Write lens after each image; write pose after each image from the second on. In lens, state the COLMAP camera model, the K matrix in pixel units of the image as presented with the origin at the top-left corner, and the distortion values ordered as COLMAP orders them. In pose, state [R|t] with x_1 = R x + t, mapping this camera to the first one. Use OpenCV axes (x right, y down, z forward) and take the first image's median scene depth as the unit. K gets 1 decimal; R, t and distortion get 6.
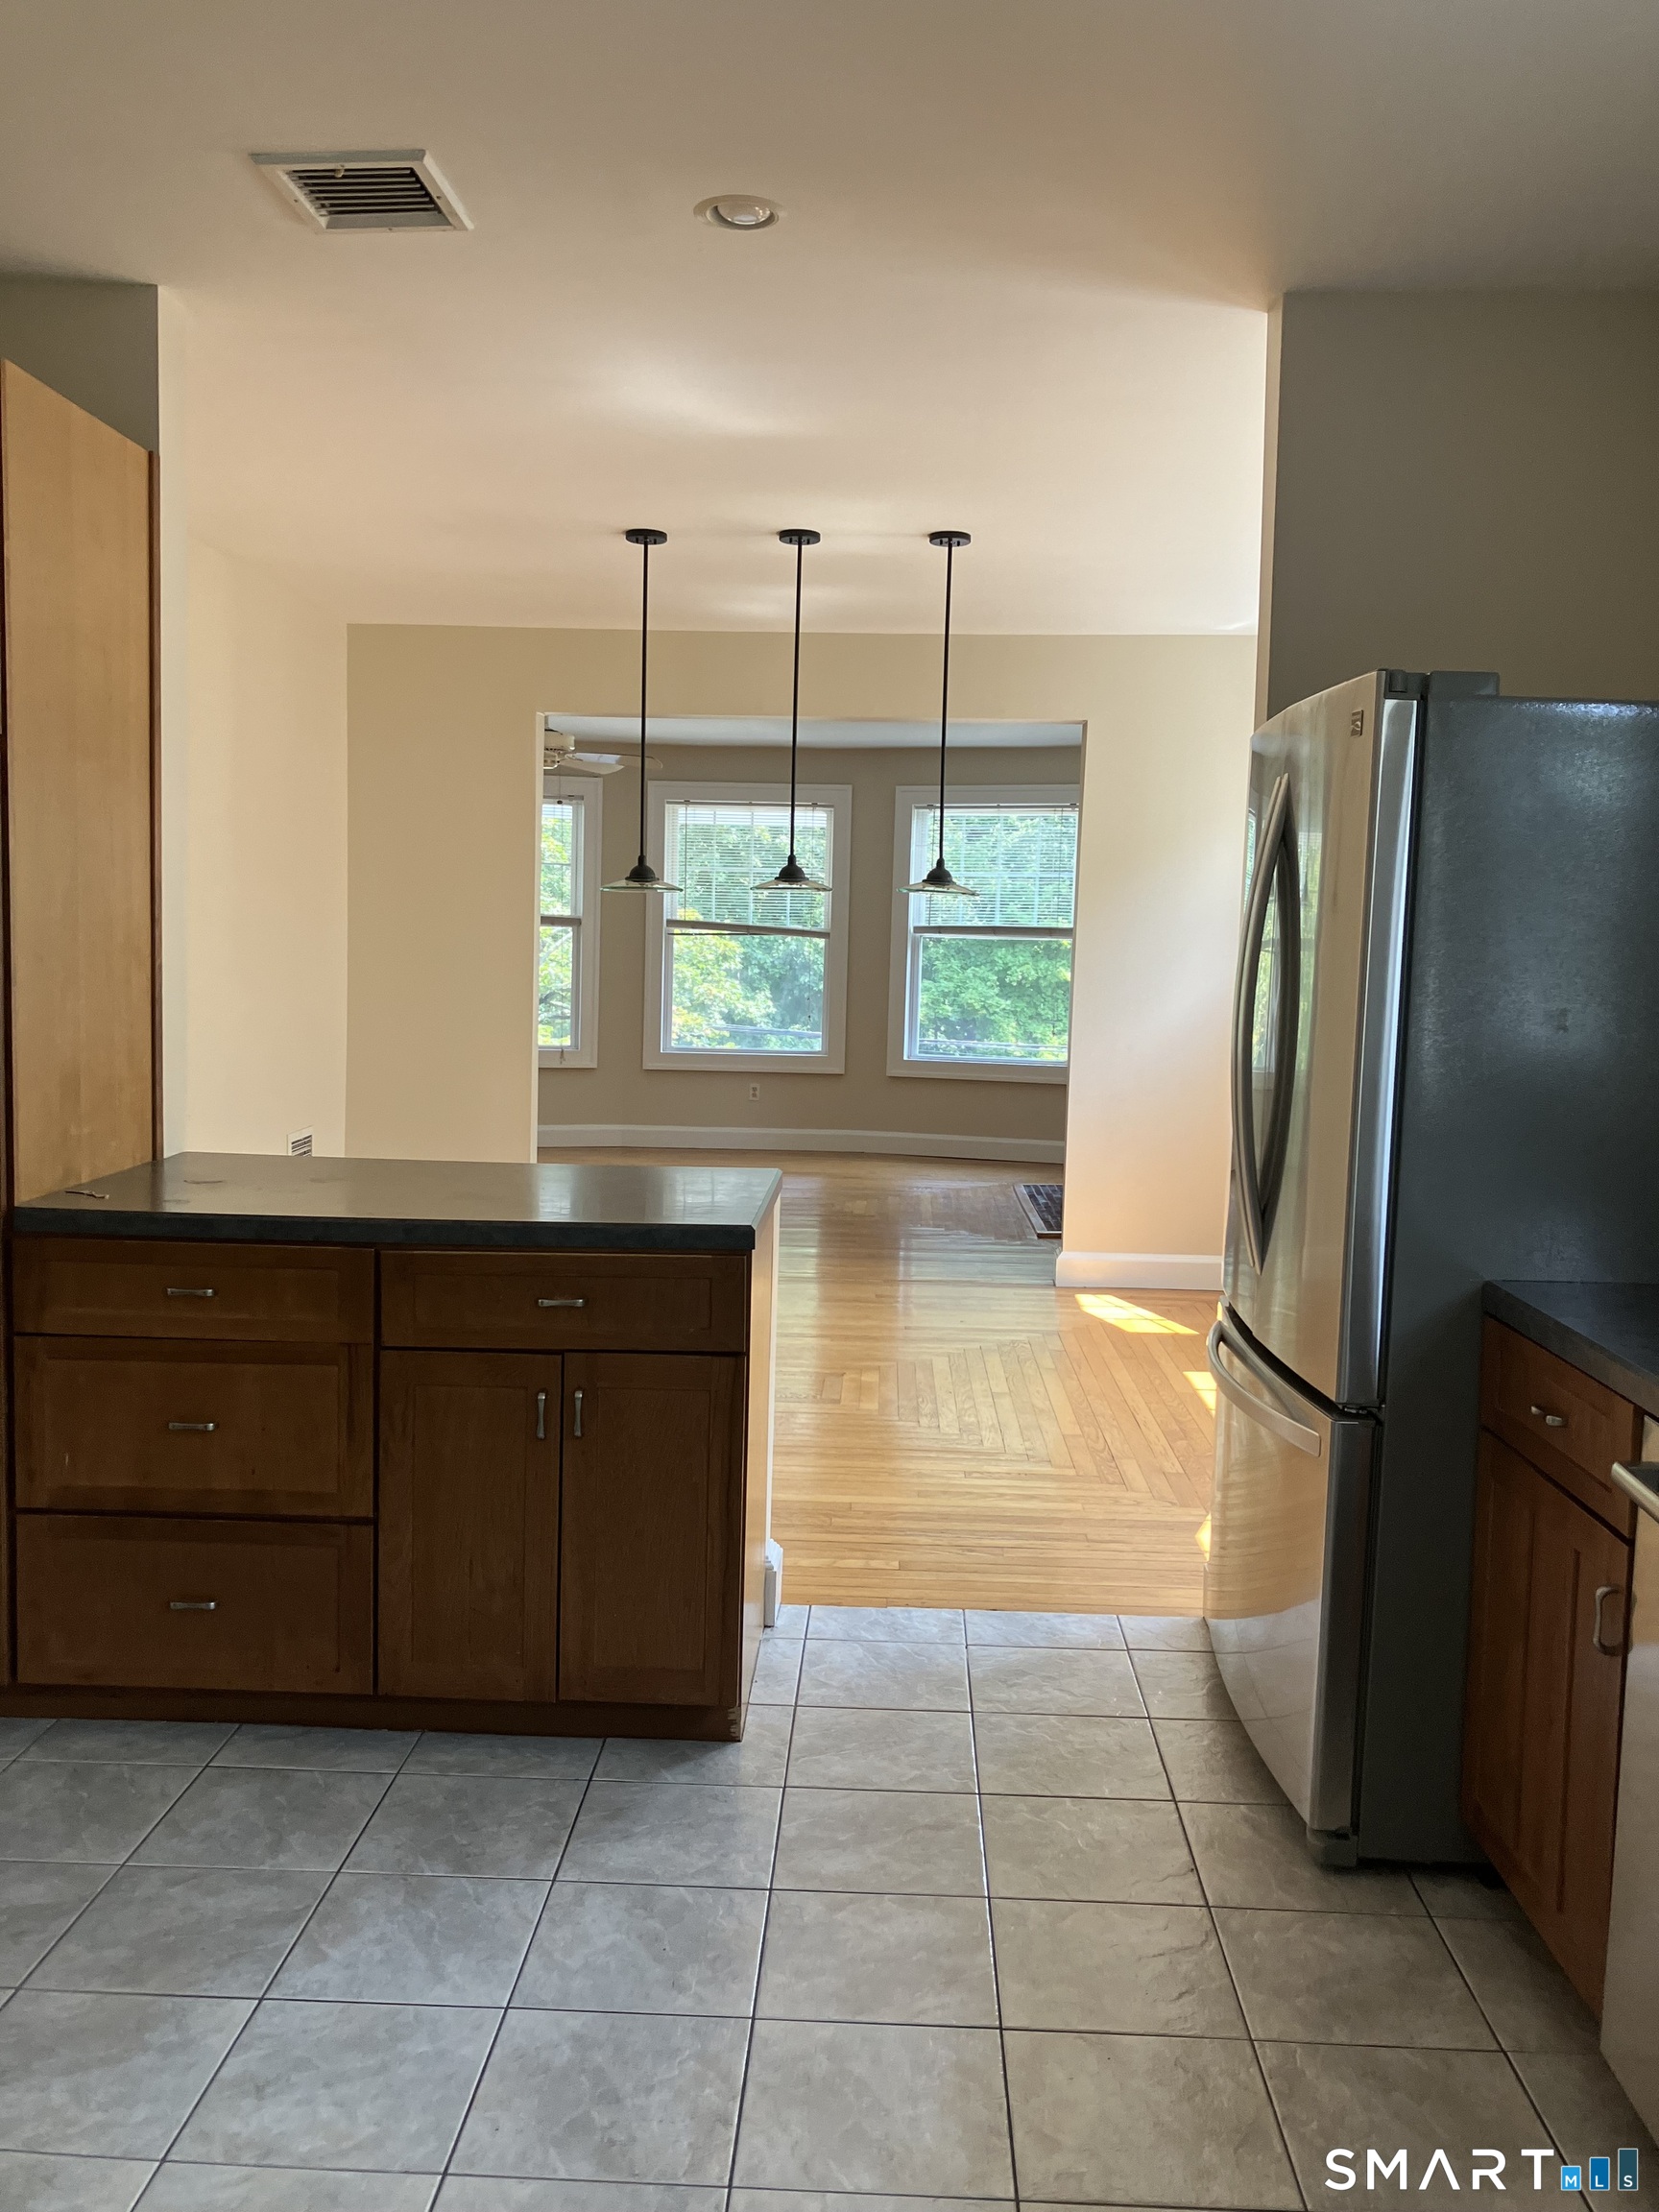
lens RADIAL K [[1682.4, 0, 829.5], [0, 1682.4, 1106.0], [0, 0, 1]] dist [-0.004495, 0.078392]
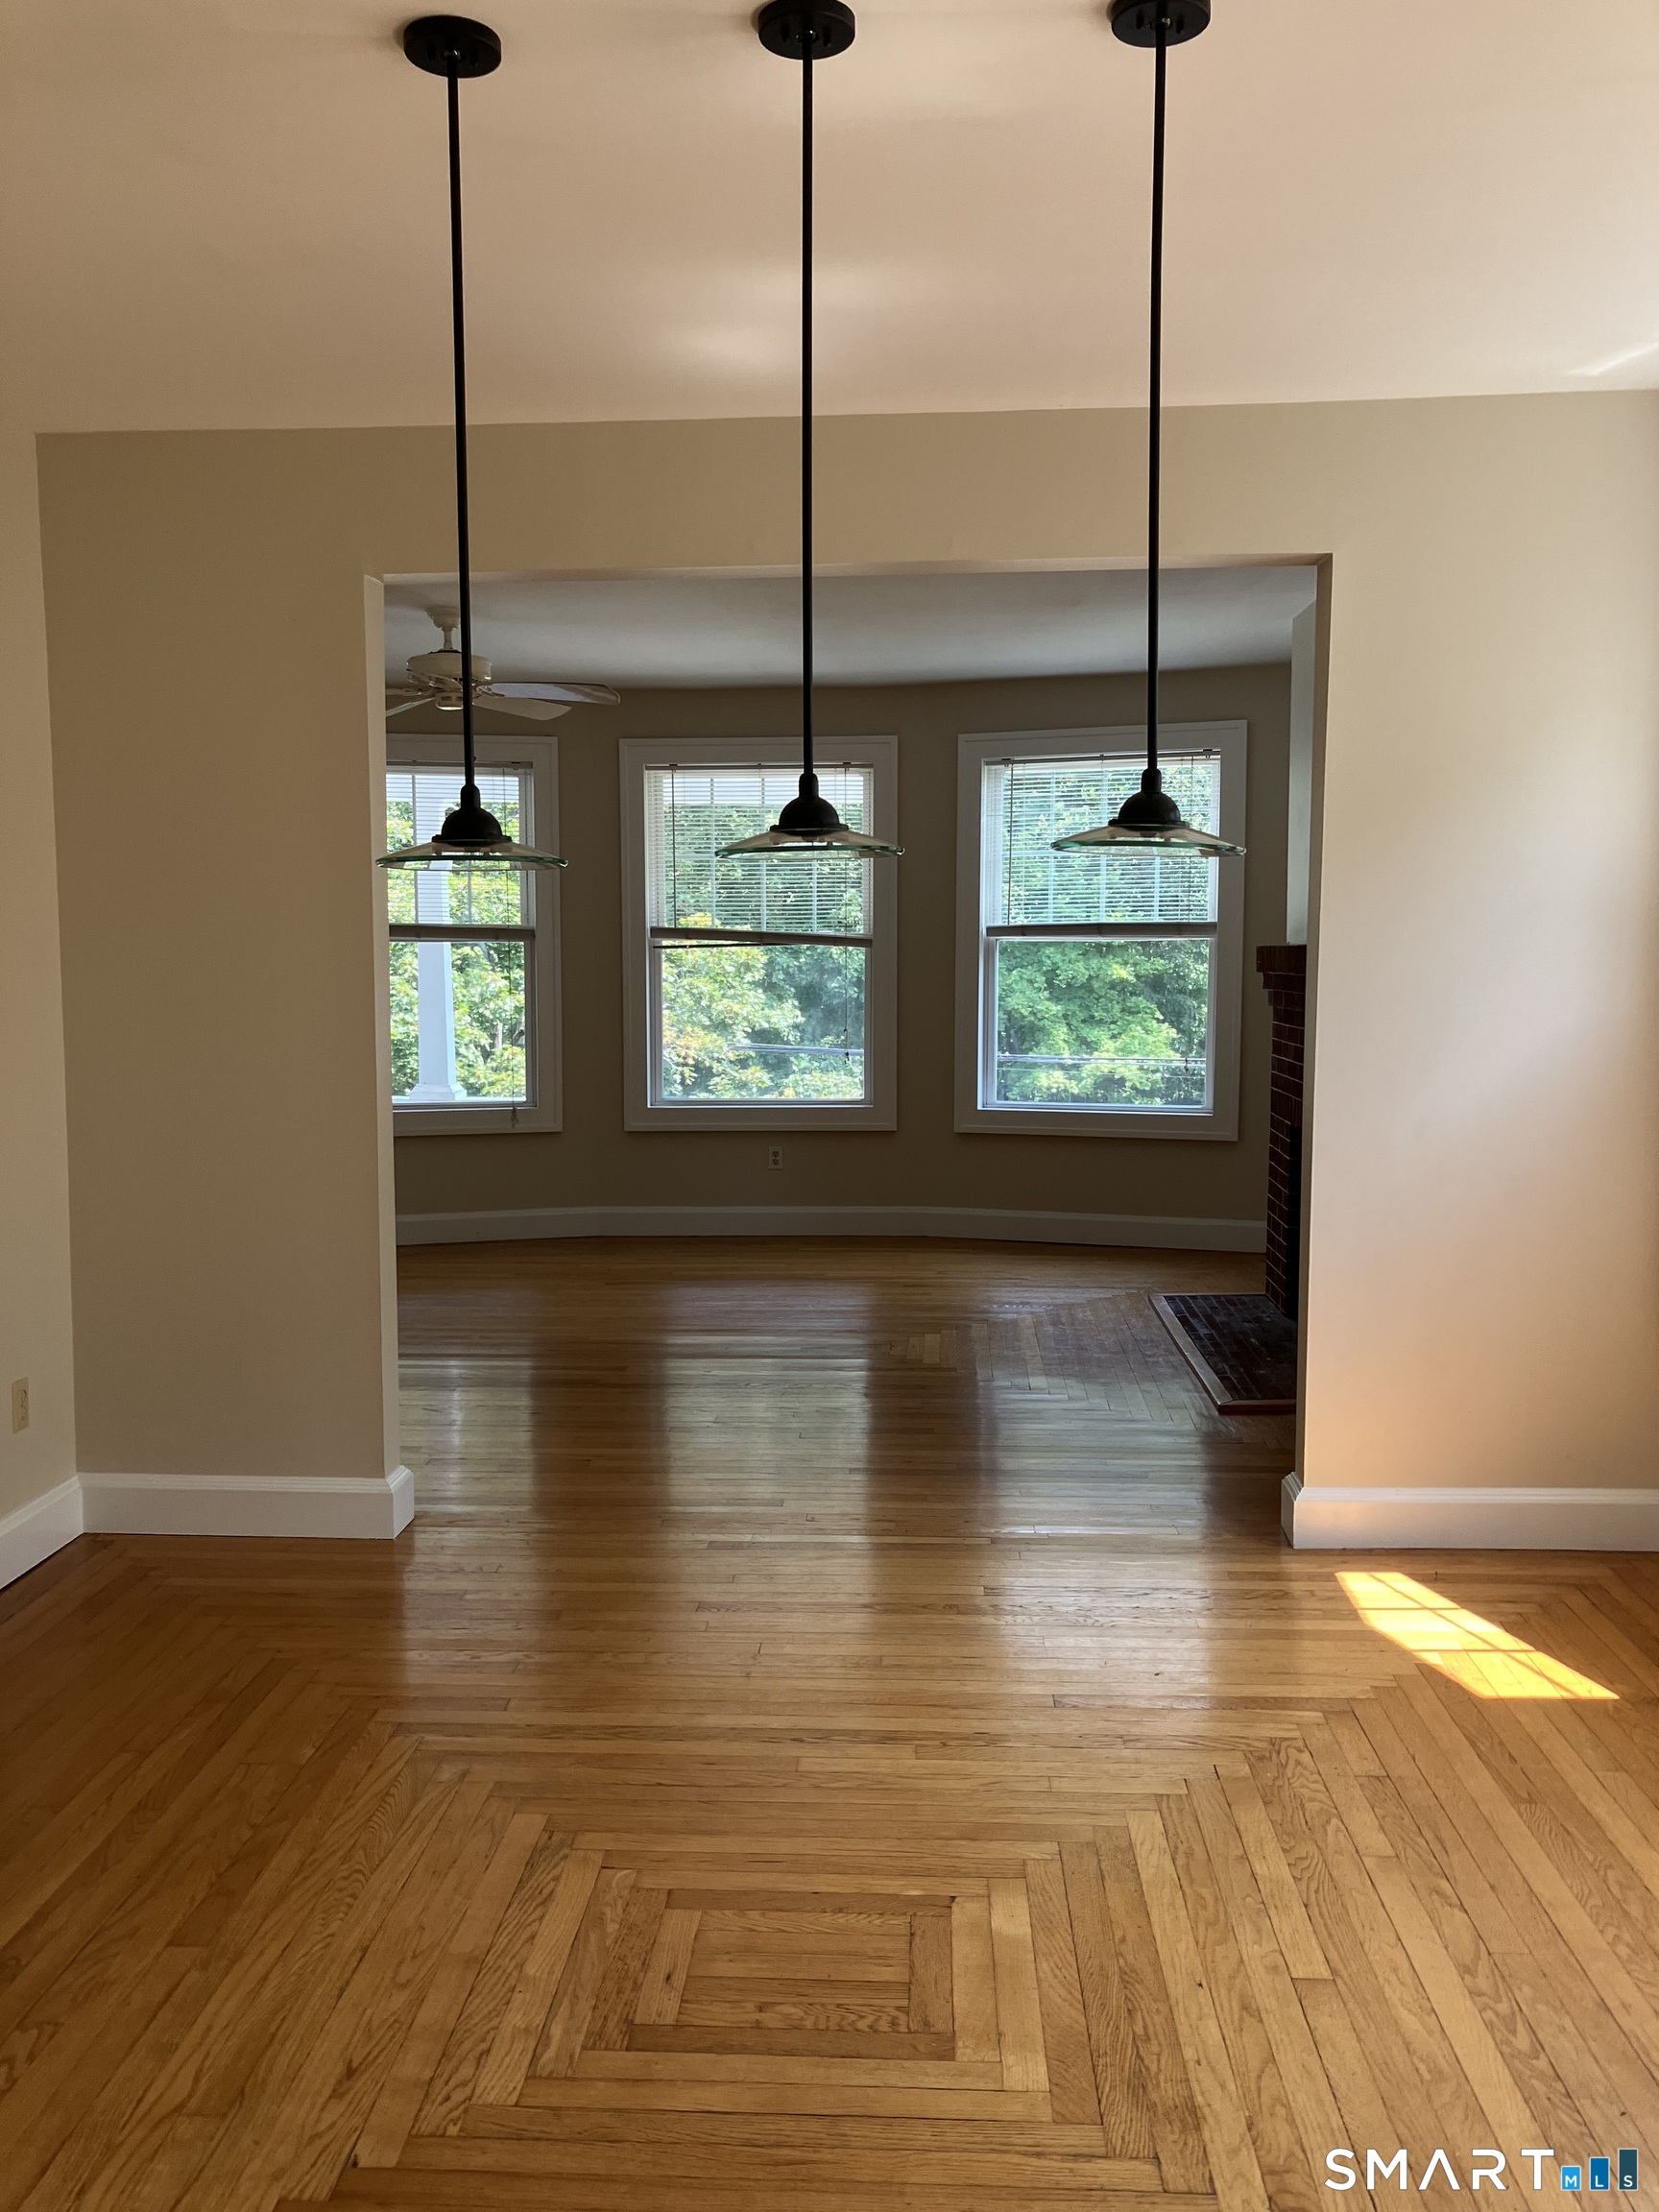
lens RADIAL K [[1682.4, 0, 829.5], [0, 1682.4, 1106.0], [0, 0, 1]] dist [-0.004495, 0.078392]
pose [[0.999373, -0.027443, -0.022350, -0.003889], [0.027404, 0.999622, -0.002077, -0.028990], [0.022398, 0.001463, 0.999748, 0.263738]]
